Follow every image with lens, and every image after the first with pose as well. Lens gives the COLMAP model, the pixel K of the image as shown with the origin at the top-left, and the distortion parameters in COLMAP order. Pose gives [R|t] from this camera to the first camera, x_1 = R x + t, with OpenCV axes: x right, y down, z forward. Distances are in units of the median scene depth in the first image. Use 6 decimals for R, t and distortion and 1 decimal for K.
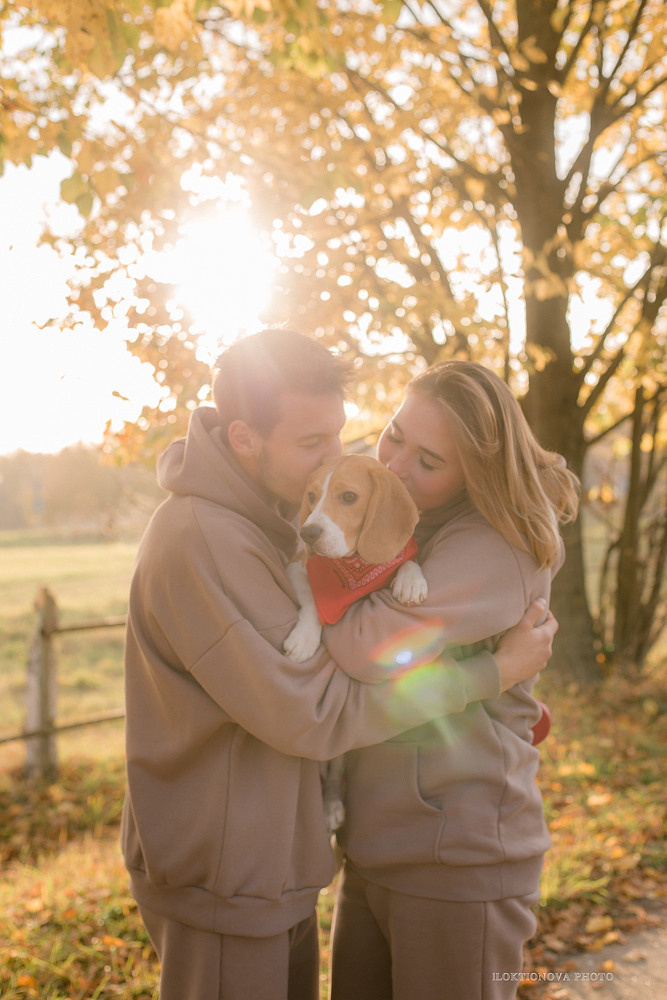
lens RADIAL K [[1458.4, 0, 333.5], [0, 1458.4, 500.0], [0, 0, 1]] dist [0.011988, -0.011788]
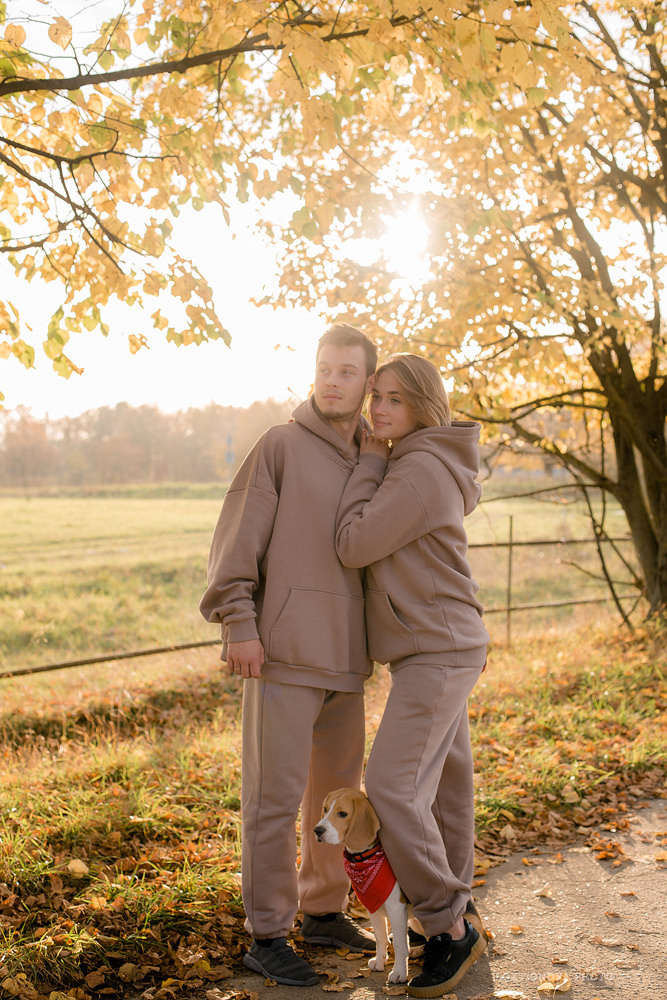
lens RADIAL K [[1458.4, 0, 333.5], [0, 1458.4, 500.0], [0, 0, 1]] dist [0.011988, -0.011788]
pose [[0.991250, 0.040497, -0.125632, 0.017260], [-0.037085, 0.998880, 0.029380, 0.004572], [0.126681, -0.024464, 0.991642, -0.181657]]
